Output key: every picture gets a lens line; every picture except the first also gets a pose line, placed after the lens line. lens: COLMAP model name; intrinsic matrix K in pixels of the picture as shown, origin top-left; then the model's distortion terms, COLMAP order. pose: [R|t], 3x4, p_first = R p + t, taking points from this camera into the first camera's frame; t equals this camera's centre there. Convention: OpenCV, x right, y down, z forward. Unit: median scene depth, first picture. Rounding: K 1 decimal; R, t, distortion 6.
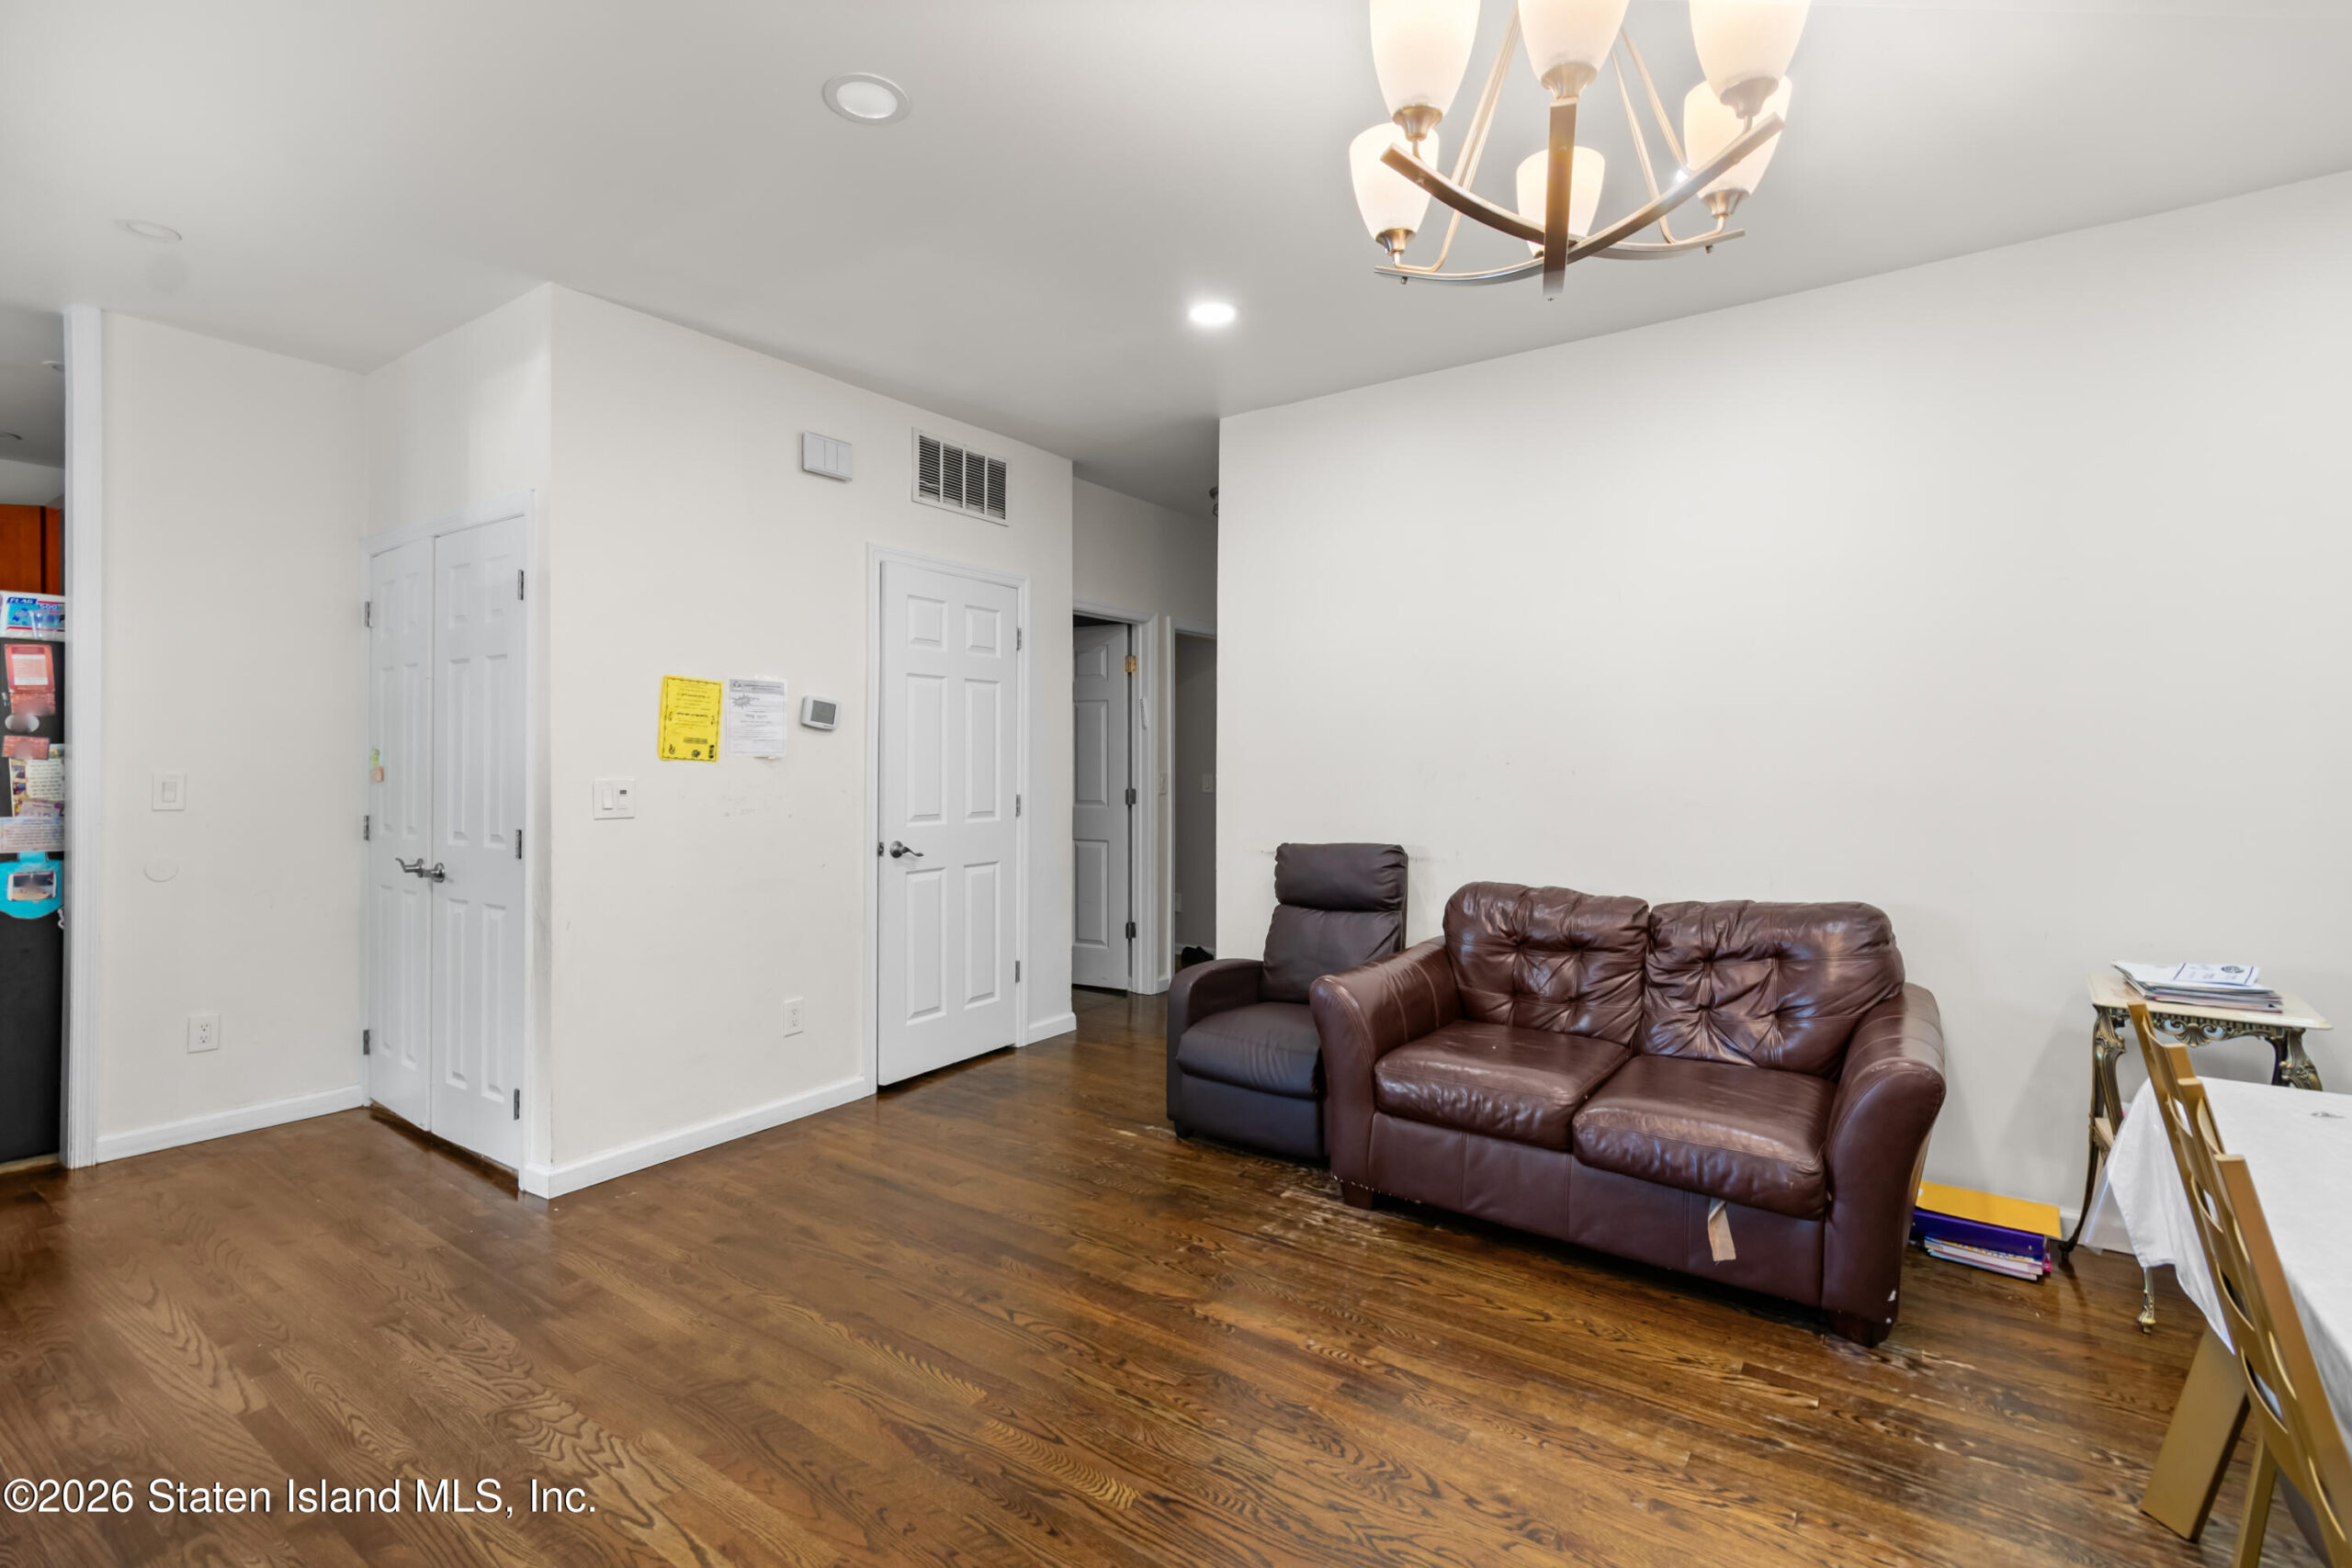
lens RADIAL K [[1038.1, 0, 1168.4], [0, 1038.1, 743.3], [0, 0, 1]] dist [0.003864, -0.002781]
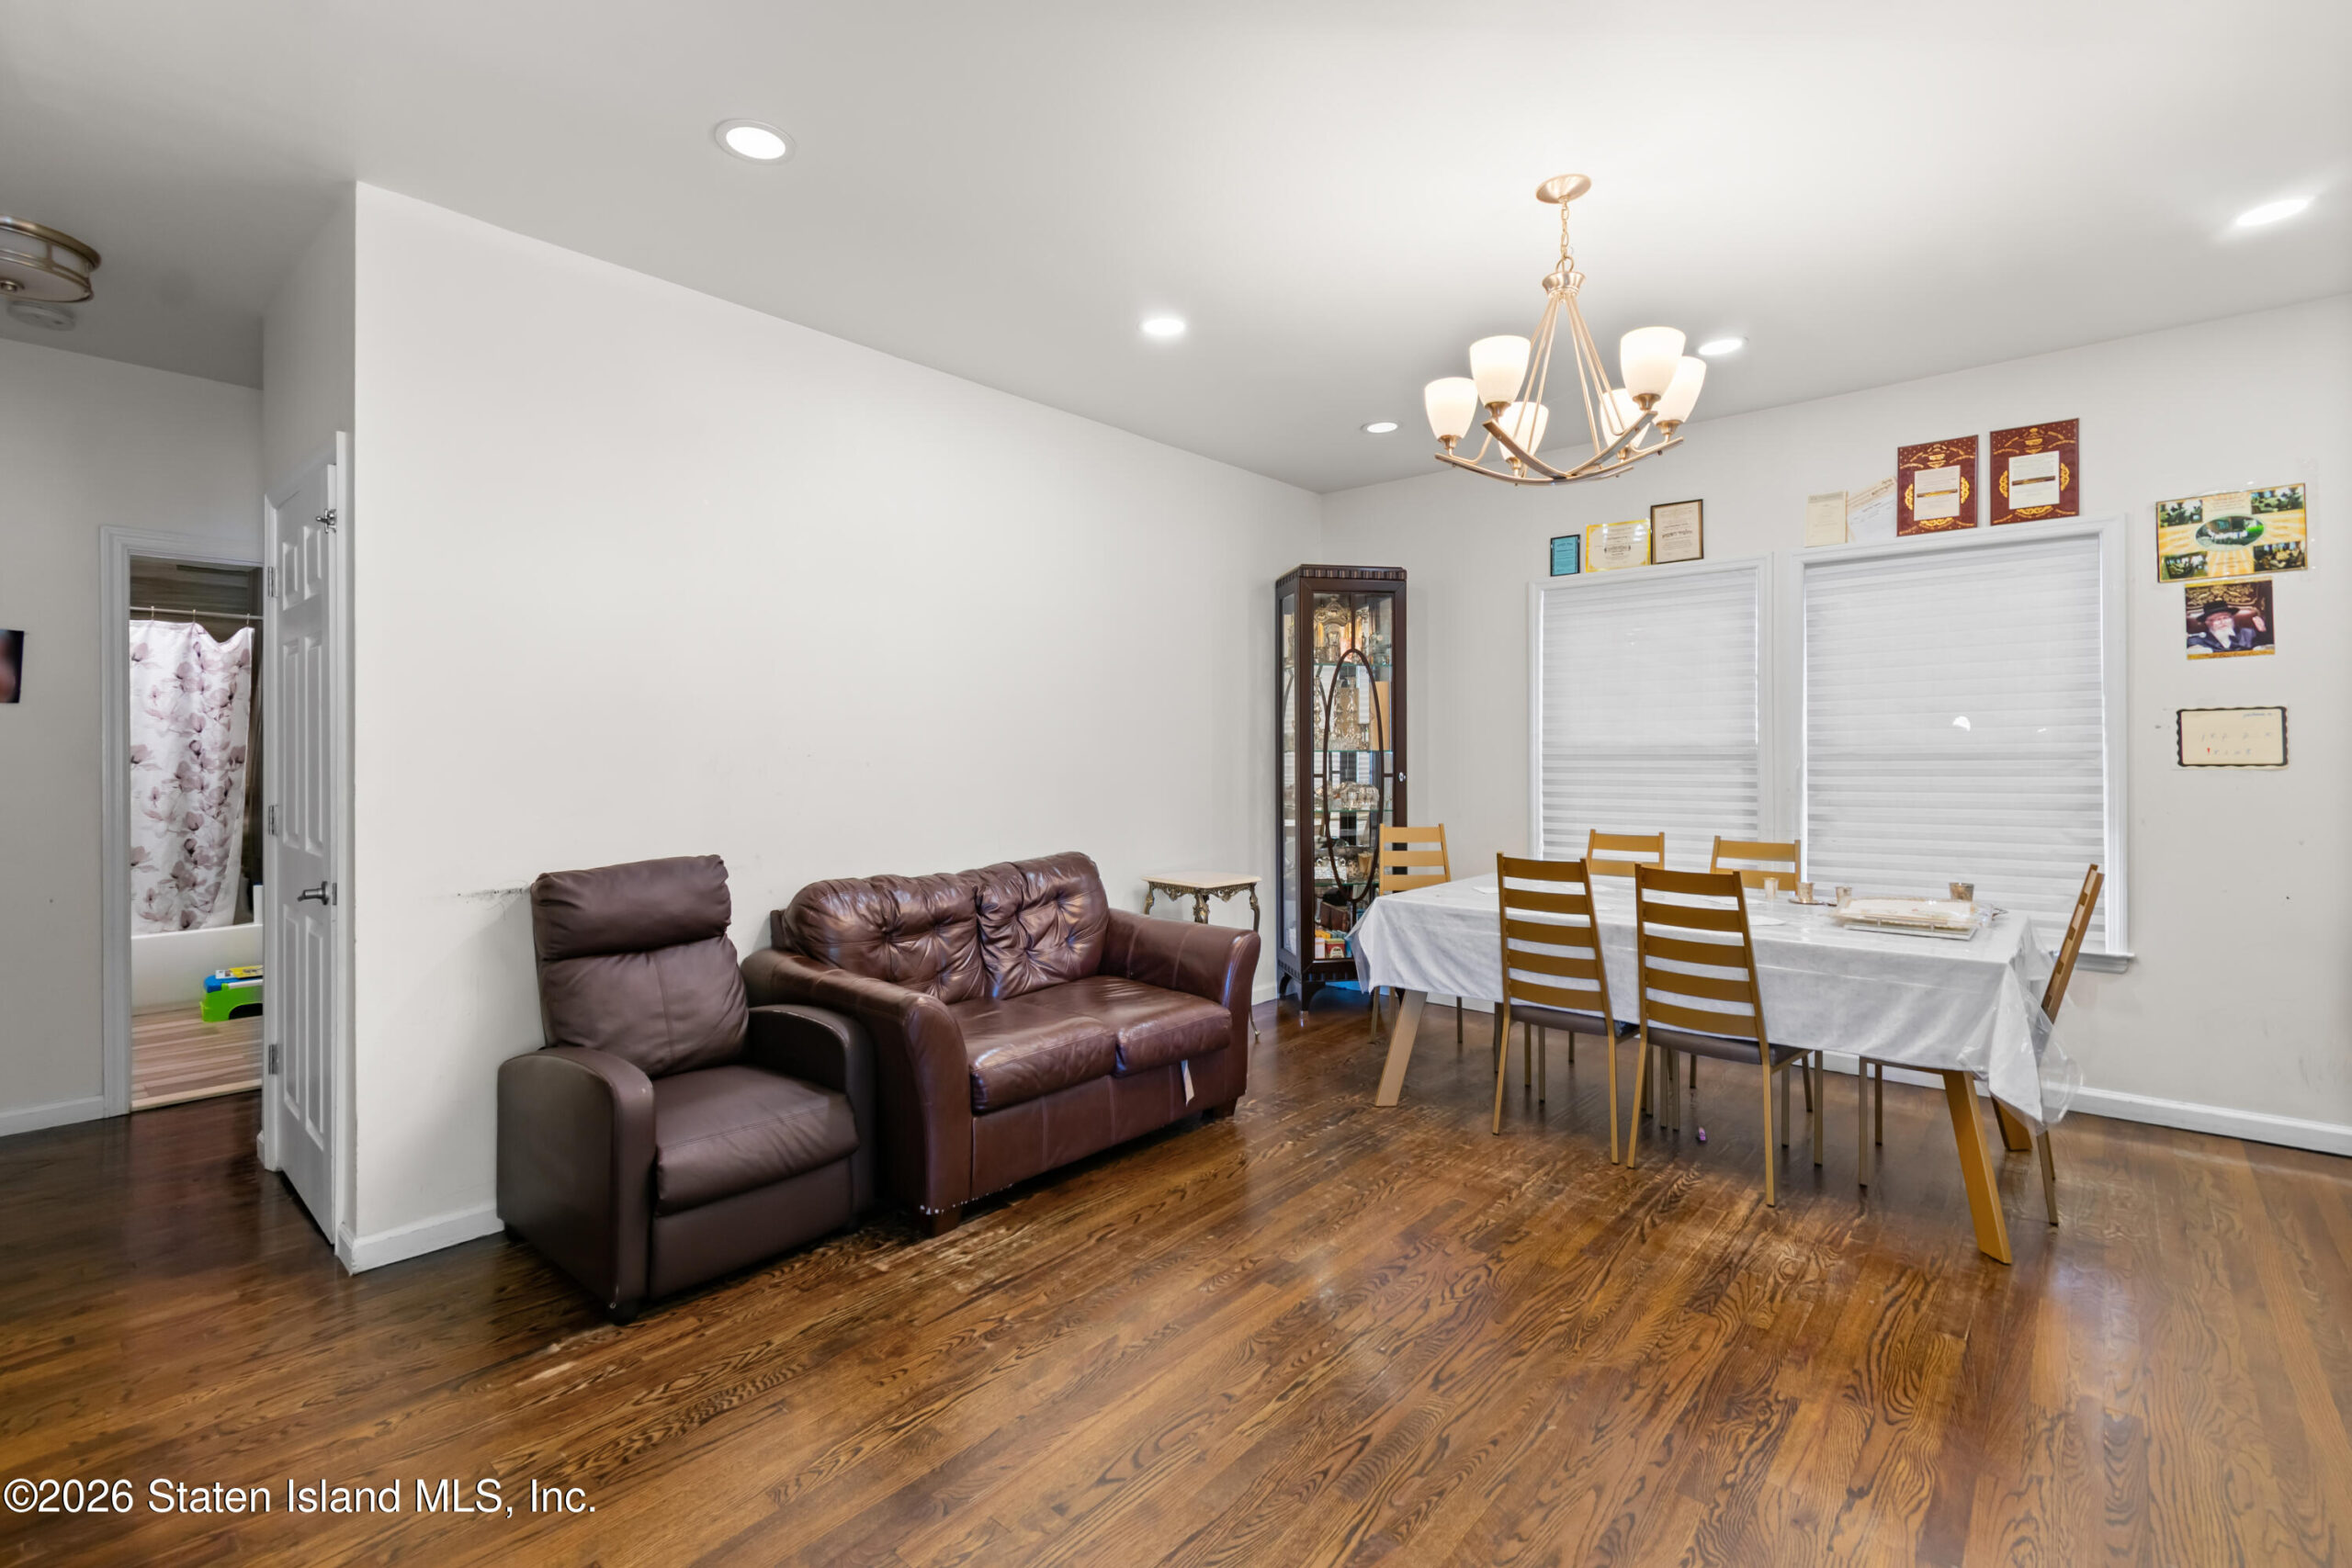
lens RADIAL K [[1038.1, 0, 1168.4], [0, 1038.1, 743.3], [0, 0, 1]] dist [0.003864, -0.002781]
pose [[0.128609, 0.004322, 0.991686, -0.727199], [-0.012503, 0.999918, -0.002736, 0.007871], [-0.991617, -0.012047, 0.128653, 0.695189]]
